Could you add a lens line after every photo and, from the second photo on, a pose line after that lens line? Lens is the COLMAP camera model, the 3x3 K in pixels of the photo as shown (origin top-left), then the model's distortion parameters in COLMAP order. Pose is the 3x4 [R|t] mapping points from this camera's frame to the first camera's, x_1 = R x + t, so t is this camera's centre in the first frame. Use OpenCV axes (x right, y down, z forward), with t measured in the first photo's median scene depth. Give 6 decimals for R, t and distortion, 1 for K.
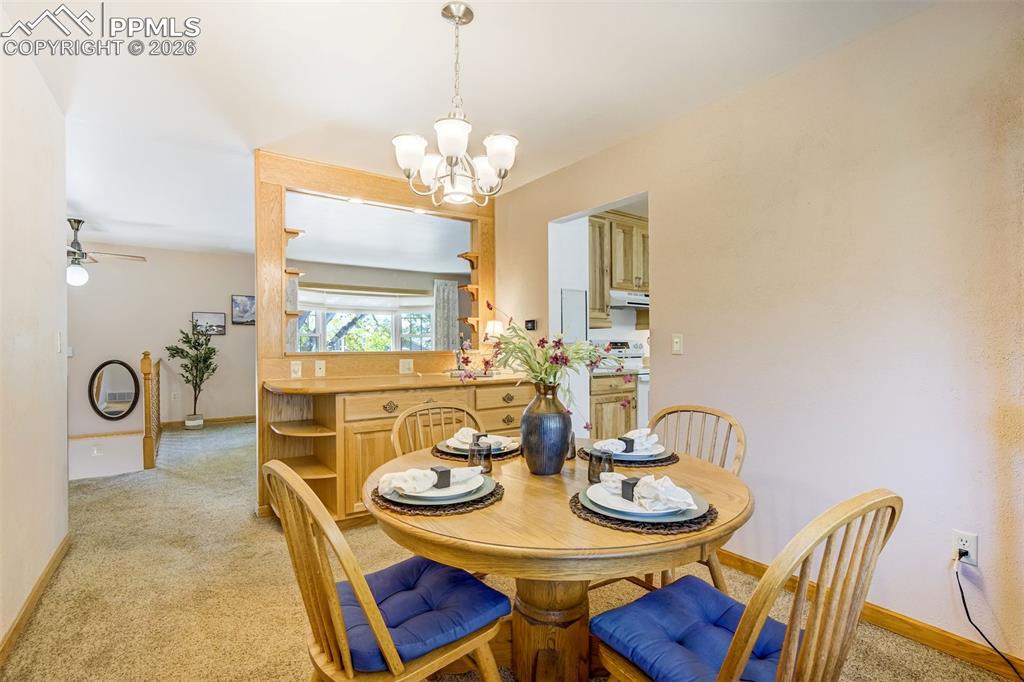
lens RADIAL K [[464.0, 0, 505.0], [0, 464.0, 344.5], [0, 0, 1]] dist [-0.044760, -0.000154]
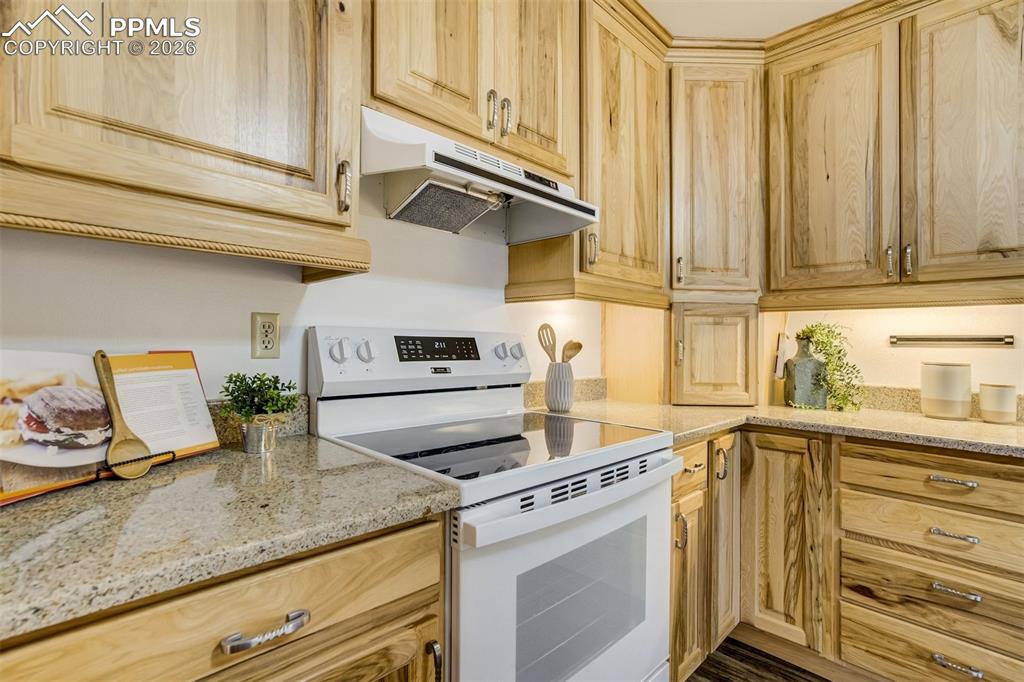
lens RADIAL K [[480.0, 0, 513.5], [0, 480.0, 336.1], [0, 0, 1]] dist [-0.039066, 0.015628]
pose [[0.981807, 0.017082, 0.189114, 0.255324], [-0.012996, 0.999655, -0.022820, 0.000290], [-0.189439, 0.019947, 0.981690, 0.755814]]
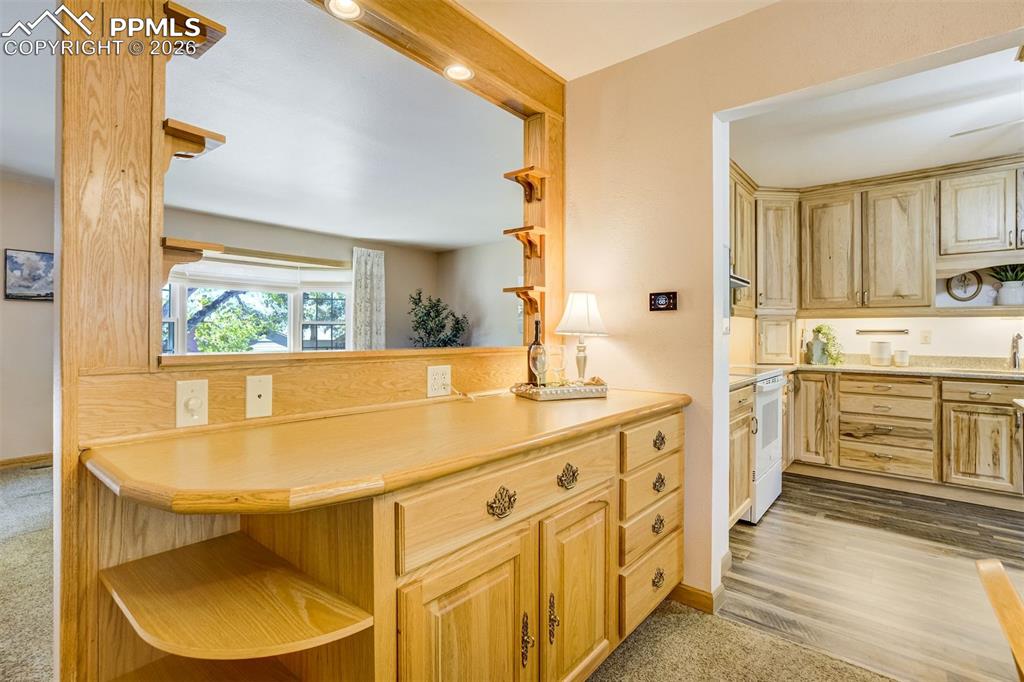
lens RADIAL K [[480.0, 0, 511.5], [0, 480.0, 331.1], [0, 0, 1]] dist [-0.039066, 0.015628]
pose [[0.963046, 0.006215, 0.269267, -0.221546], [-0.003160, 0.999926, -0.011775, 0.001056], [-0.269320, 0.010489, 0.962994, 0.406198]]
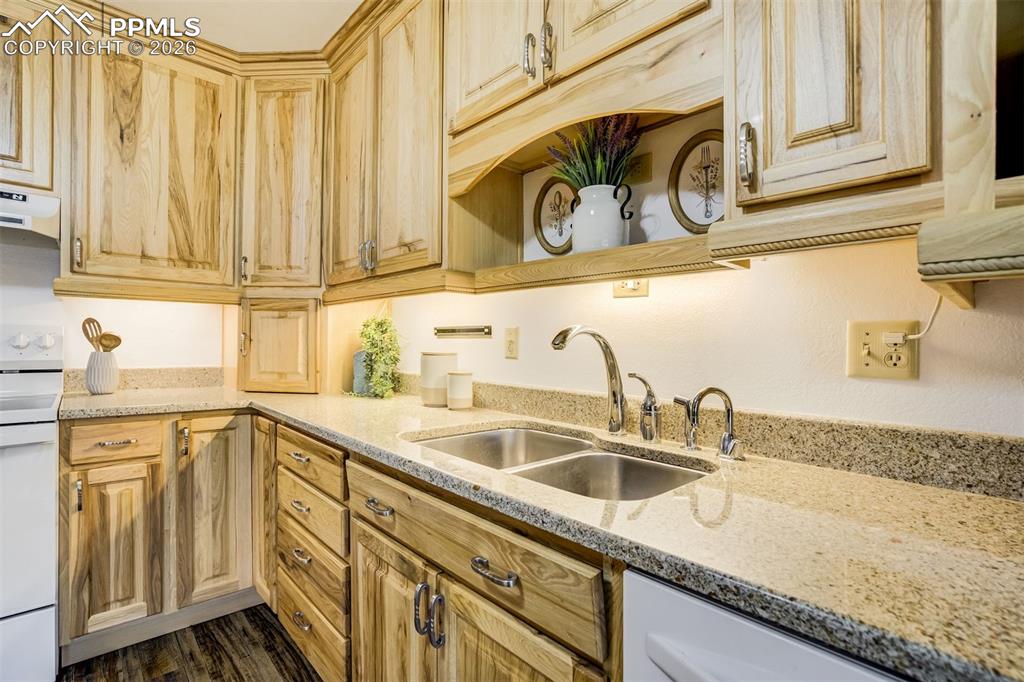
lens RADIAL K [[480.0, 0, 499.5], [0, 480.0, 340.1], [0, 0, 1]] dist [-0.039066, 0.015628]
pose [[0.990397, 0.013413, 0.137602, 0.678927], [-0.011947, 0.999863, -0.011474, 0.002087], [-0.137737, 0.009720, 0.990421, 0.649628]]
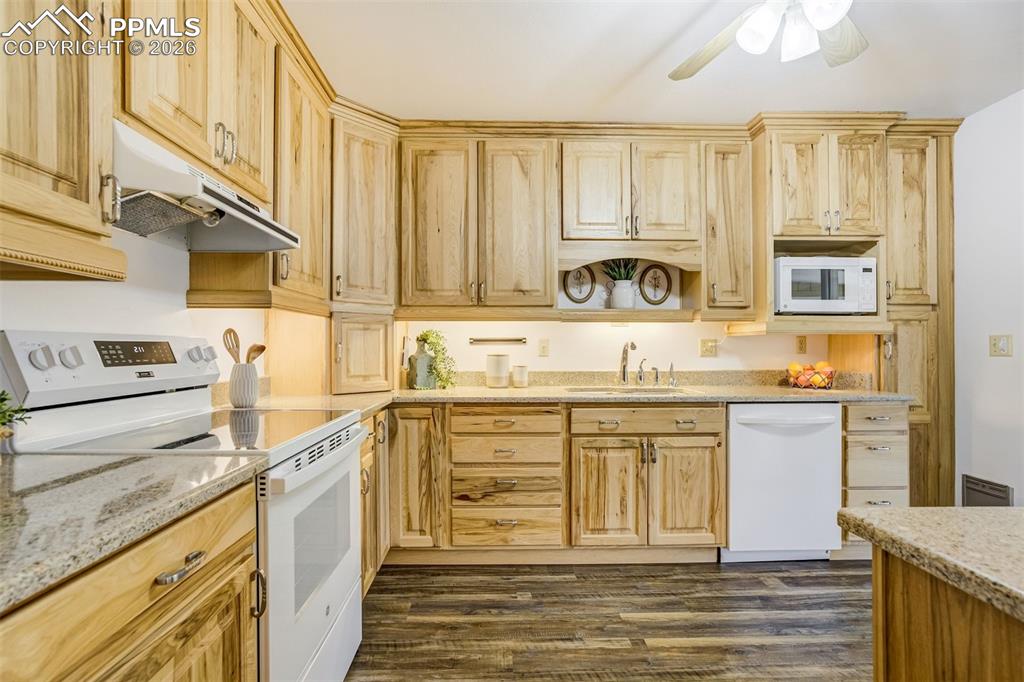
lens RADIAL K [[480.0, 0, 505.2], [0, 480.0, 344.1], [0, 0, 1]] dist [-0.039066, 0.015628]
pose [[0.541935, 0.003328, 0.840414, 0.132627], [0.007014, 0.999939, -0.008483, 0.000204], [-0.840391, 0.010492, 0.541879, 0.703307]]
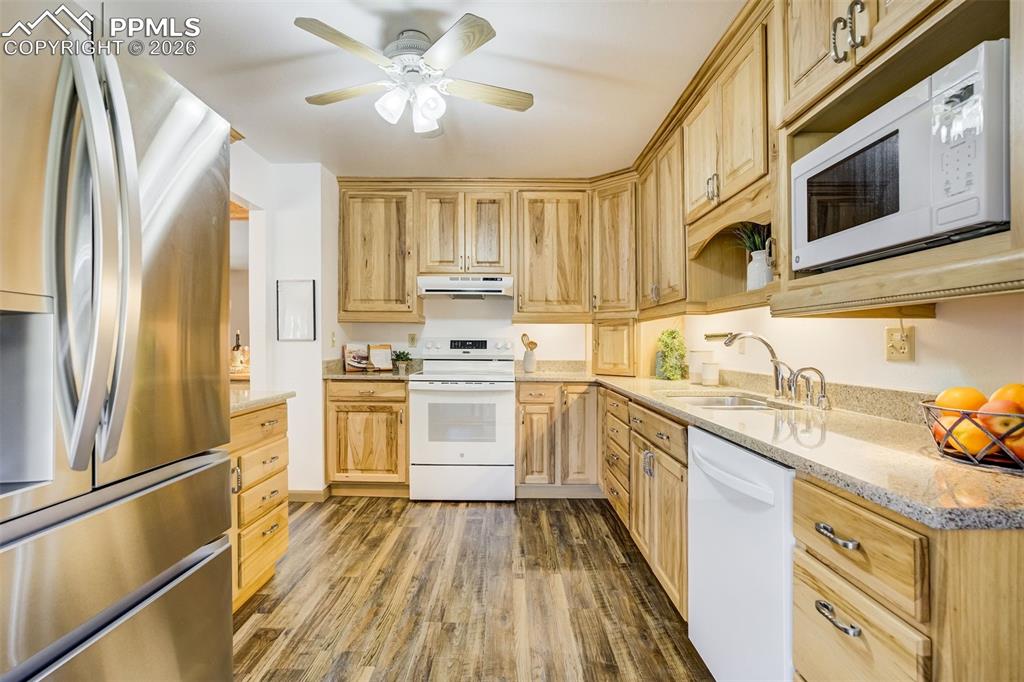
lens RADIAL K [[480.0, 0, 510.7], [0, 480.0, 344.4], [0, 0, 1]] dist [-0.039066, 0.015628]
pose [[0.832950, 0.003700, -0.553336, 0.827798], [-0.008880, 0.999938, -0.006681, 0.007064], [0.553278, 0.010479, 0.832931, 0.387407]]
